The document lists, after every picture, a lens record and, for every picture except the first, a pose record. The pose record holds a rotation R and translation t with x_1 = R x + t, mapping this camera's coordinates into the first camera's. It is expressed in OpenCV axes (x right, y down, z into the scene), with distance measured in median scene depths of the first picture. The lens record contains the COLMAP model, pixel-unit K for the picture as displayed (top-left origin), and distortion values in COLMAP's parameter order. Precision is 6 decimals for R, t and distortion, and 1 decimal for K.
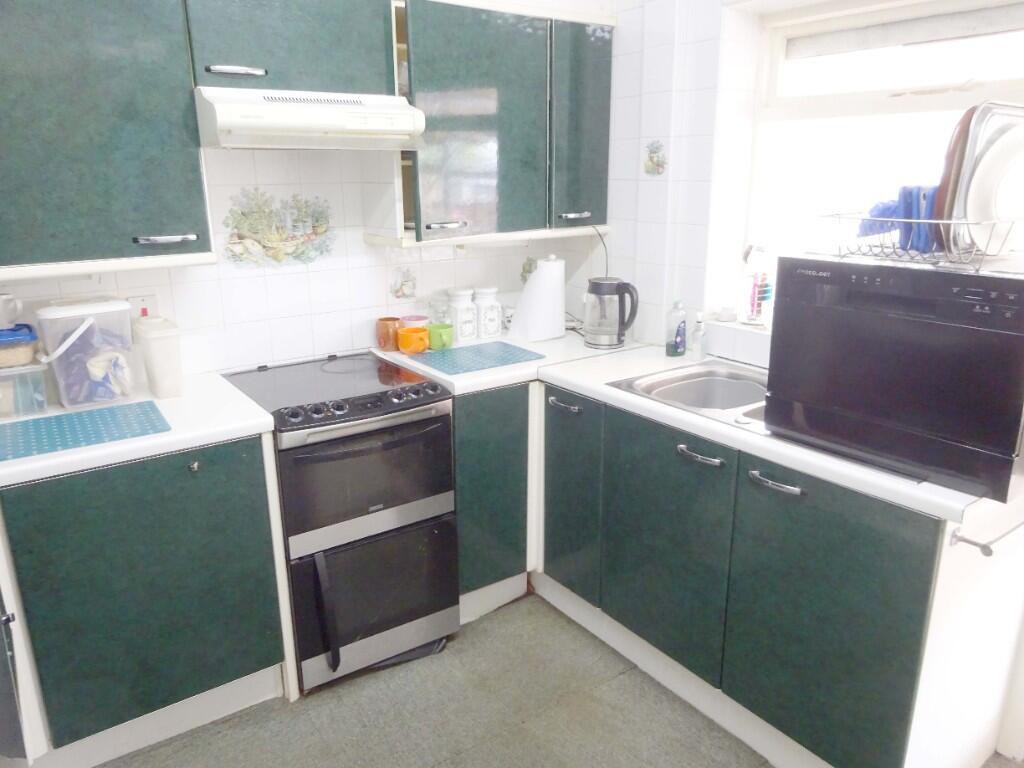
lens RADIAL K [[743.6, 0, 511.4], [0, 743.6, 383.3], [0, 0, 1]] dist [-0.006881, -0.002927]
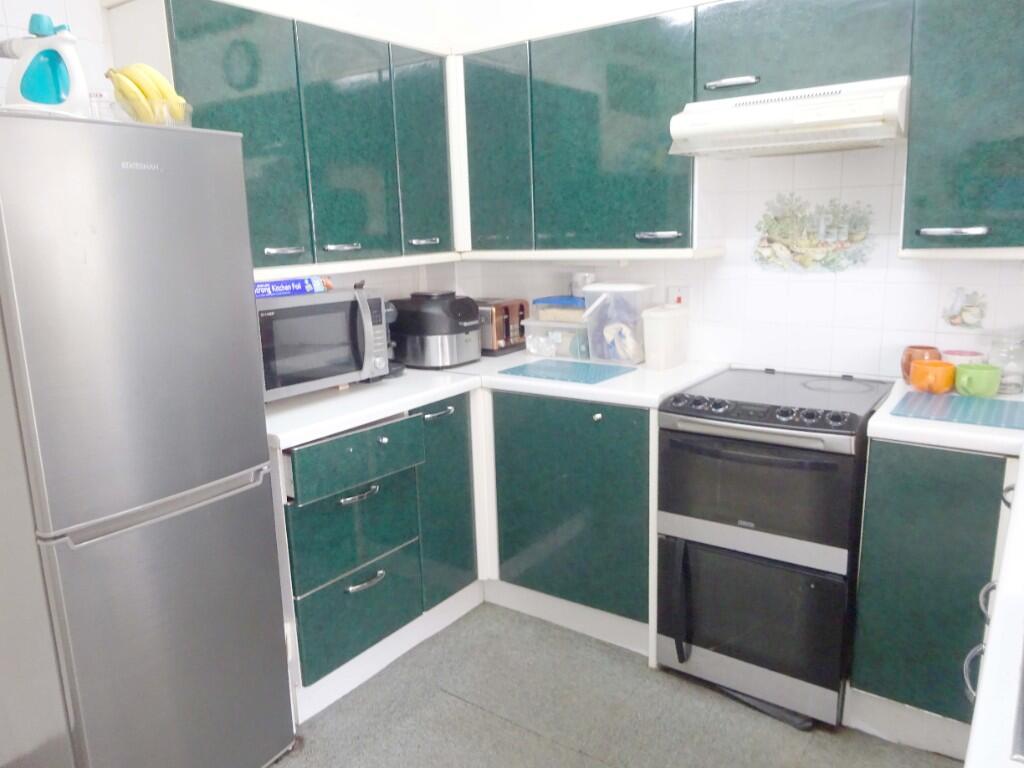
lens RADIAL K [[743.6, 0, 512.6], [0, 743.6, 385.3], [0, 0, 1]] dist [-0.006881, -0.002927]
pose [[0.330627, 0.193301, -0.923754, 0.507436], [-0.237627, 0.964316, 0.116739, -0.037826], [0.913356, 0.180912, 0.364762, 0.325708]]
